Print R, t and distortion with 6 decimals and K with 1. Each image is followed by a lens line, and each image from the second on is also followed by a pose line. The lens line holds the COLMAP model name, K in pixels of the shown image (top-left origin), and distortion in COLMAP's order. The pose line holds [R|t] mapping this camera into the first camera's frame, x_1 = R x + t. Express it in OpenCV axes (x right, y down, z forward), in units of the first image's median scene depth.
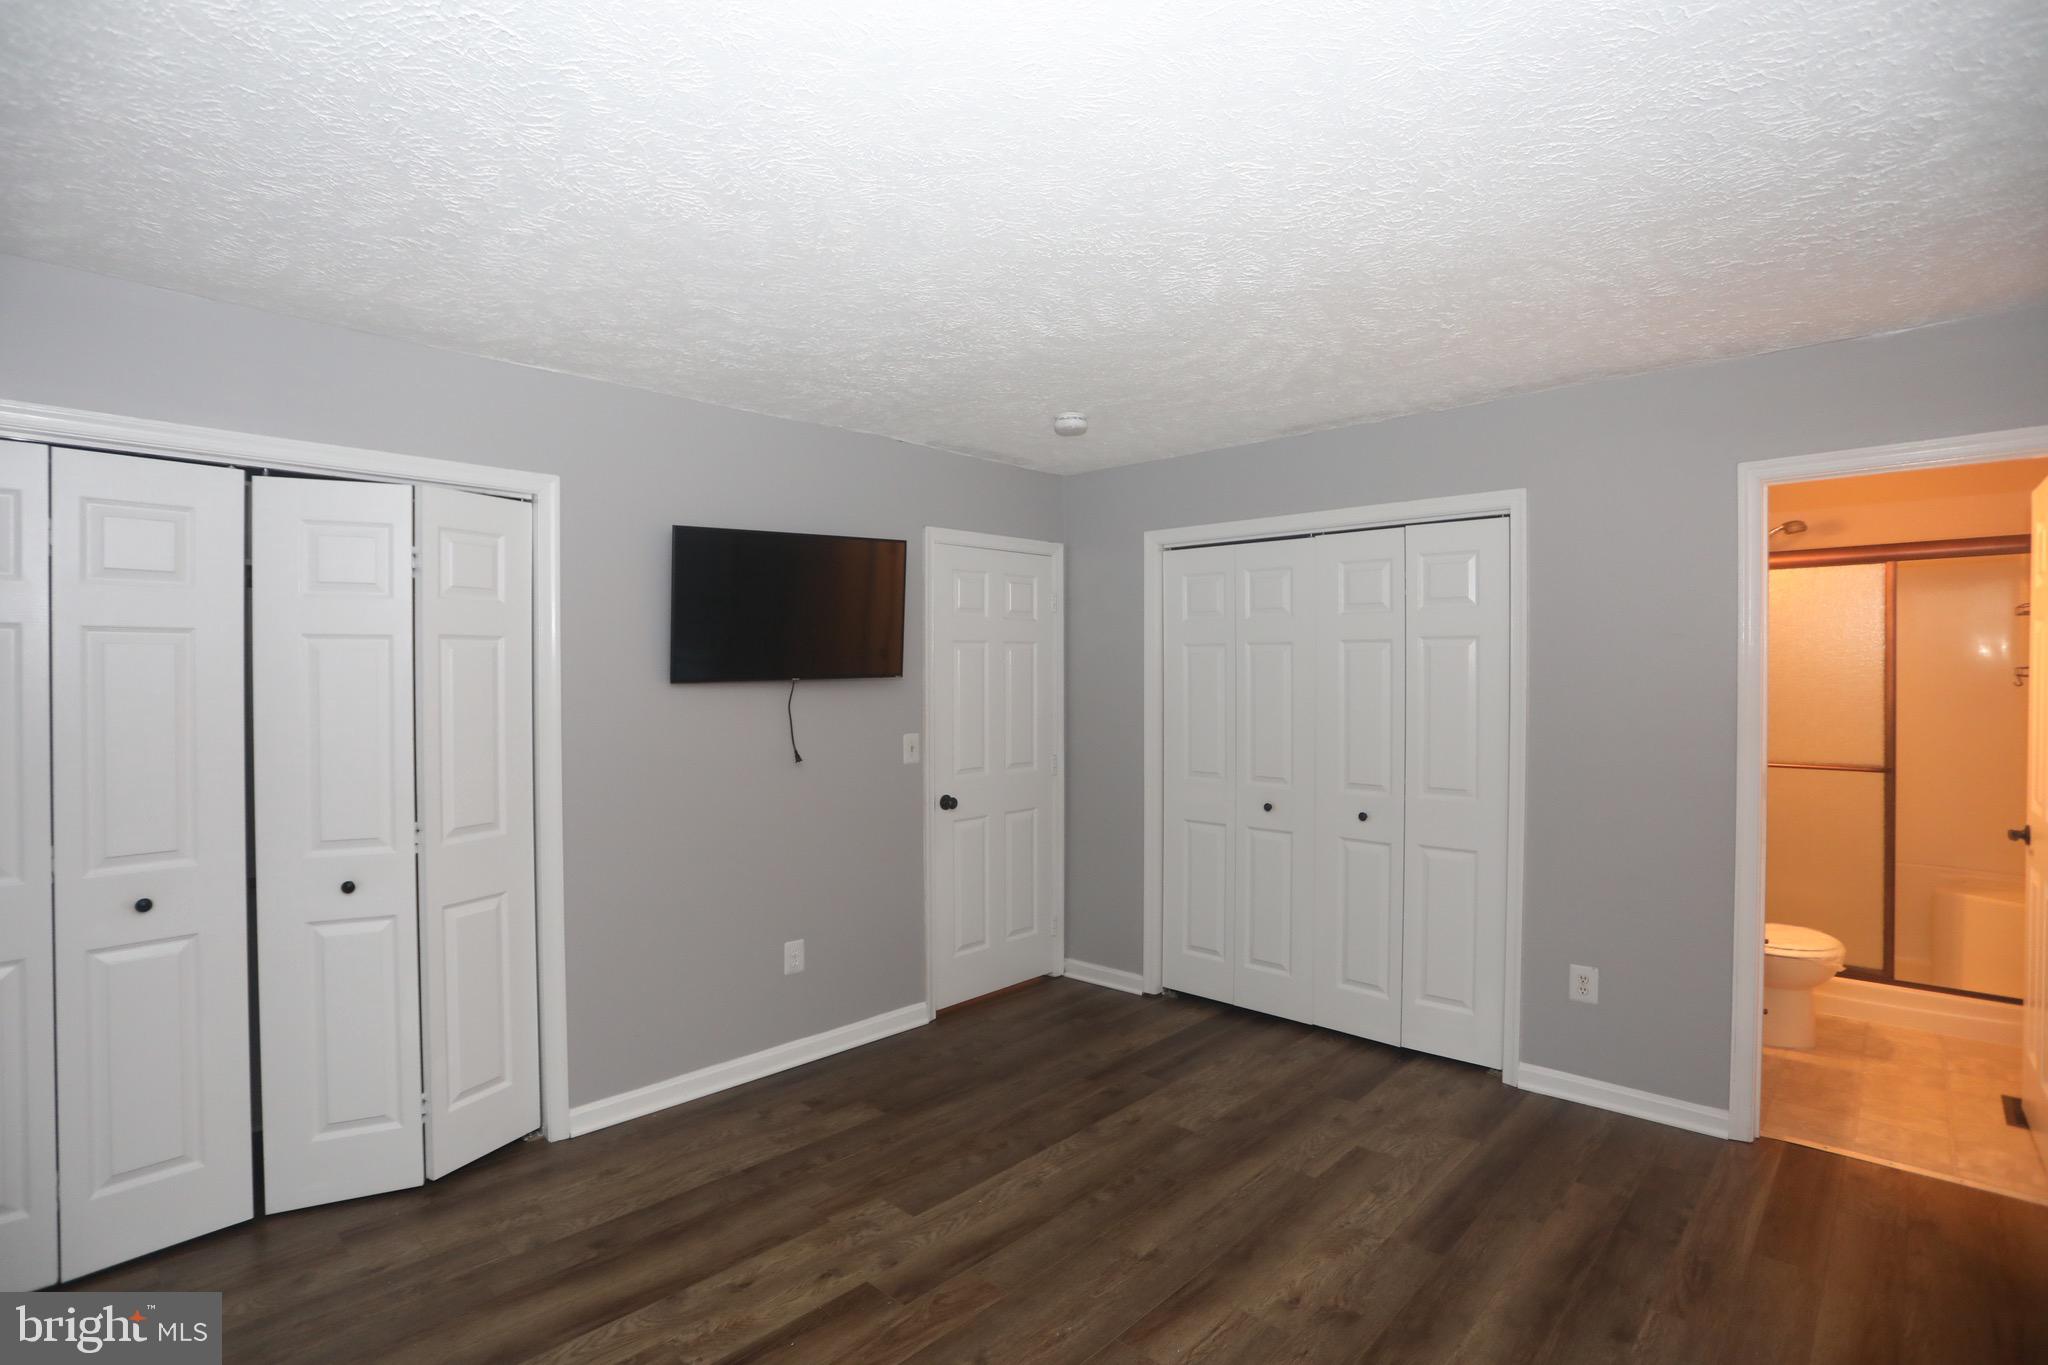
lens RADIAL K [[992.9, 0, 1028.1], [0, 992.9, 676.5], [0, 0, 1]] dist [-0.060659, 0.020015]
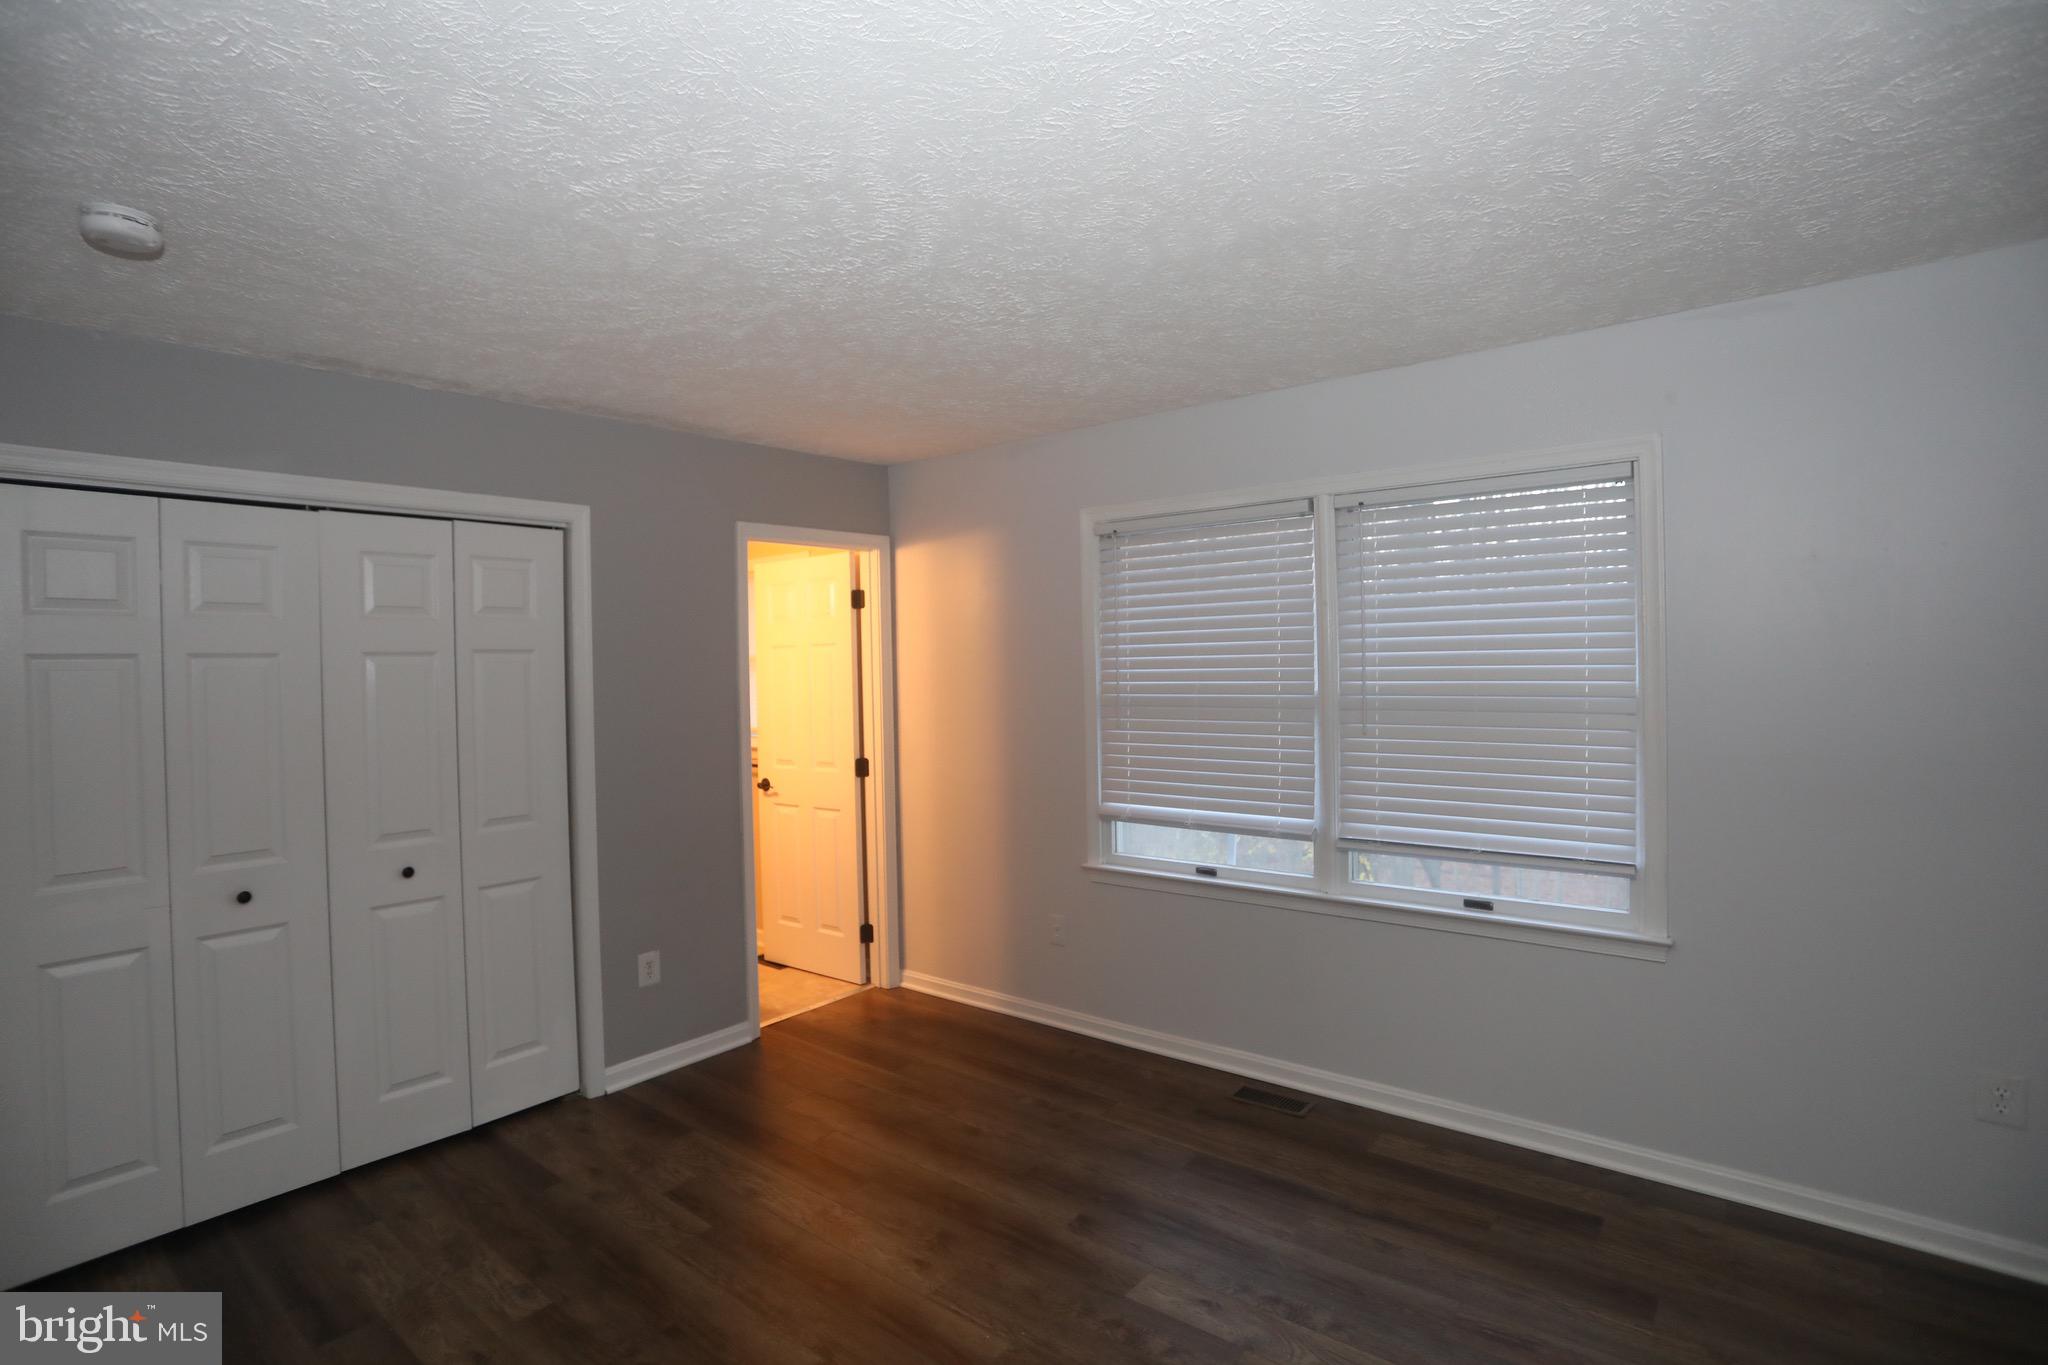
lens RADIAL K [[992.9, 0, 1020.4], [0, 992.9, 675.9], [0, 0, 1]] dist [-0.060659, 0.020015]
pose [[-0.054003, -0.010664, 0.998484, -0.553461], [0.028628, 0.999515, 0.012224, -0.015763], [-0.998130, 0.029244, -0.053672, 0.629135]]
